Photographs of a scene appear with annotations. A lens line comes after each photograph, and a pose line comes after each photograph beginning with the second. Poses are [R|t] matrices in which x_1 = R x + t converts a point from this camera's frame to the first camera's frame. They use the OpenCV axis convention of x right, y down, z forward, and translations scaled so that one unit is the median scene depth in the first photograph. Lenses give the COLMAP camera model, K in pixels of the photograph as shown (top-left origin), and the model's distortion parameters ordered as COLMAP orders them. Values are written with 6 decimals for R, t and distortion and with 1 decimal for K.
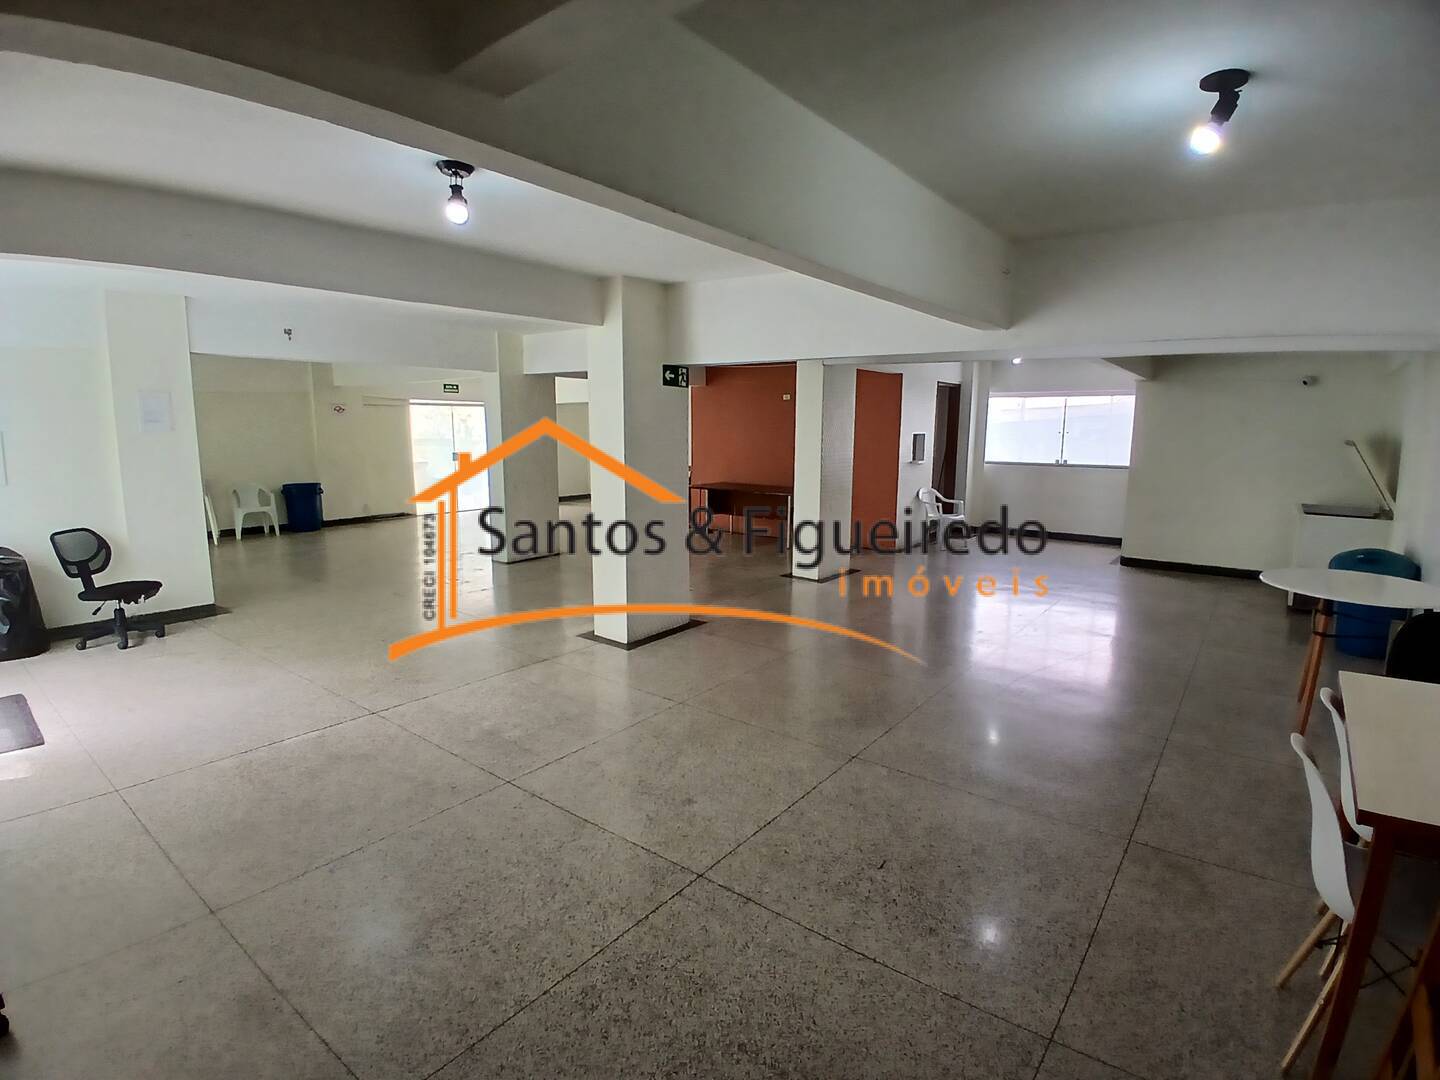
lens RADIAL K [[724.9, 0, 717.5], [0, 724.9, 542.8], [0, 0, 1]] dist [0.000607, -0.040148]
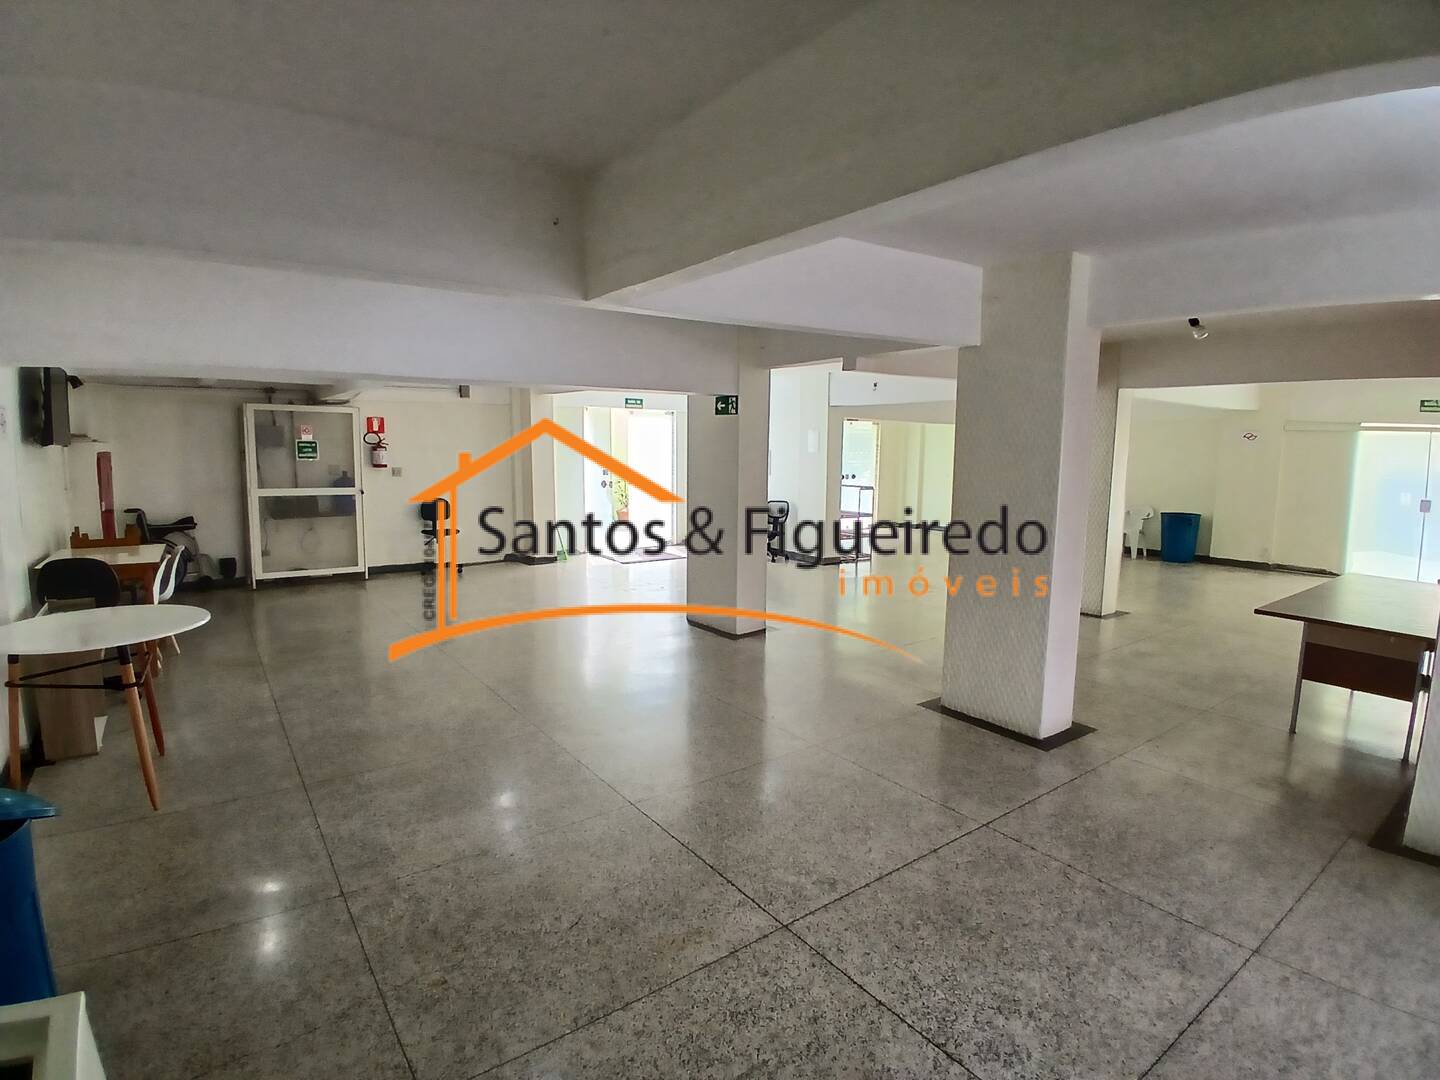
lens RADIAL K [[724.9, 0, 717.5], [0, 724.9, 542.8], [0, 0, 1]] dist [0.000607, -0.040148]
pose [[-0.265903, 0.121529, -0.956309, 1.035755], [-0.163194, 0.972029, 0.168903, -0.210186], [0.950086, 0.200975, -0.238632, 1.293226]]
